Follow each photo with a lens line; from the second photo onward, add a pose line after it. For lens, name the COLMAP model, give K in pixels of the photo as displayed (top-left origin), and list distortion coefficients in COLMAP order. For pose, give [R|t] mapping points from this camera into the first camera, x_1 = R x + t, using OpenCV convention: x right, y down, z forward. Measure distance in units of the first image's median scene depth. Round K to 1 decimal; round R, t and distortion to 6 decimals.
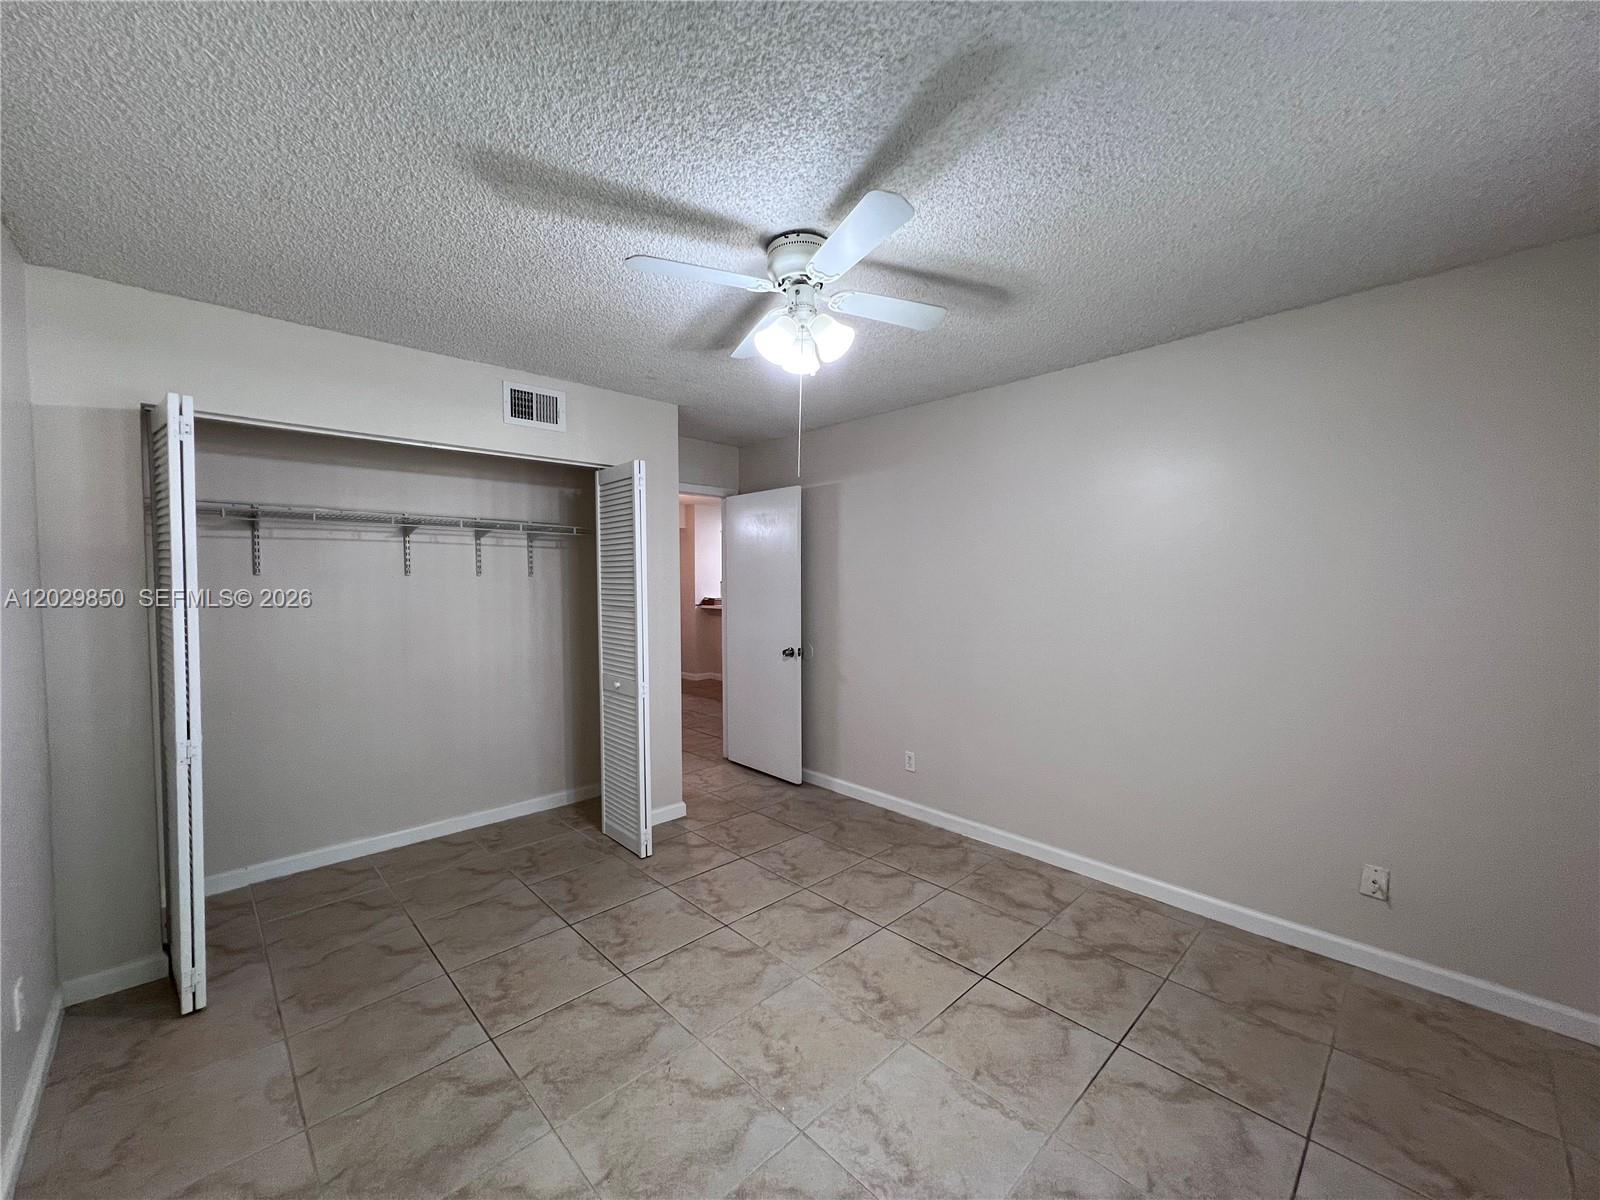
lens RADIAL K [[640.1, 0, 824.4], [0, 640.1, 586.6], [0, 0, 1]] dist [-0.000211, -0.000401]
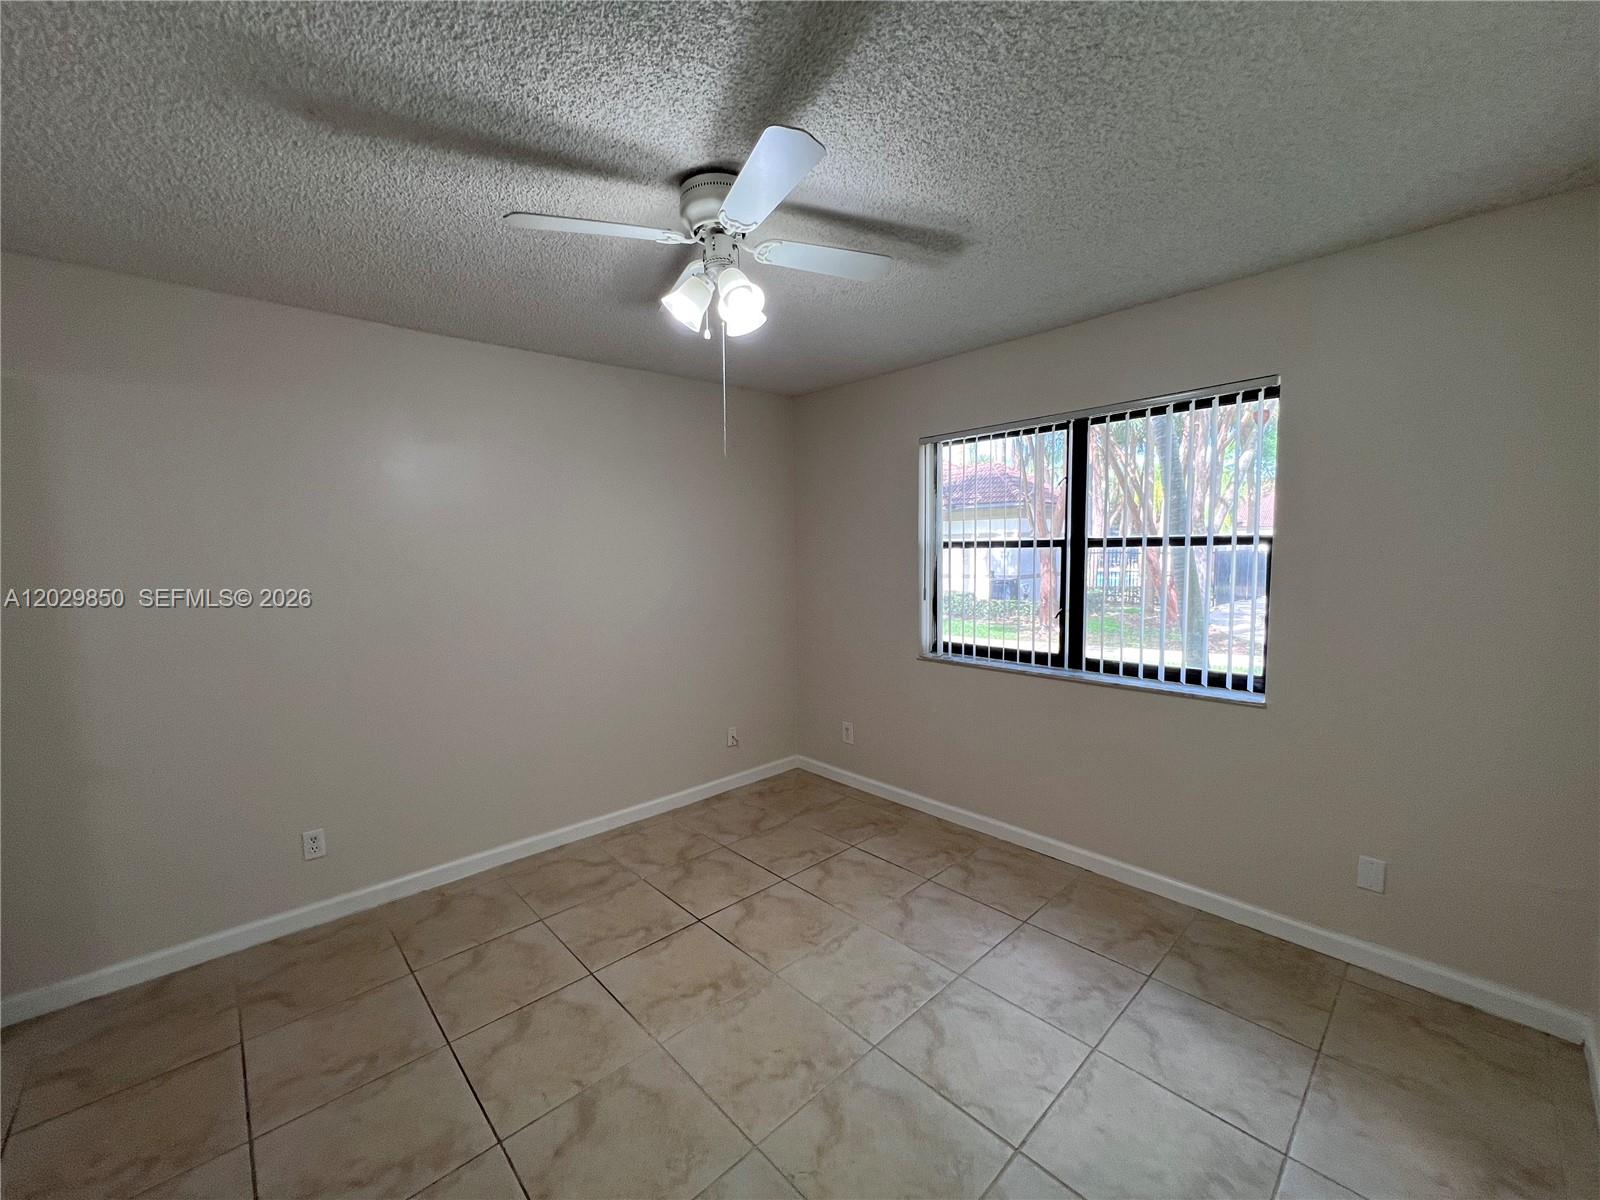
lens RADIAL K [[640.1, 0, 801.6], [0, 640.1, 598.2], [0, 0, 1]] dist [-0.000211, -0.000401]
pose [[0.030392, -0.075928, 0.996650, -0.737801], [0.029463, 0.996745, 0.075037, -0.018864], [-0.999104, 0.027084, 0.032530, 0.712813]]
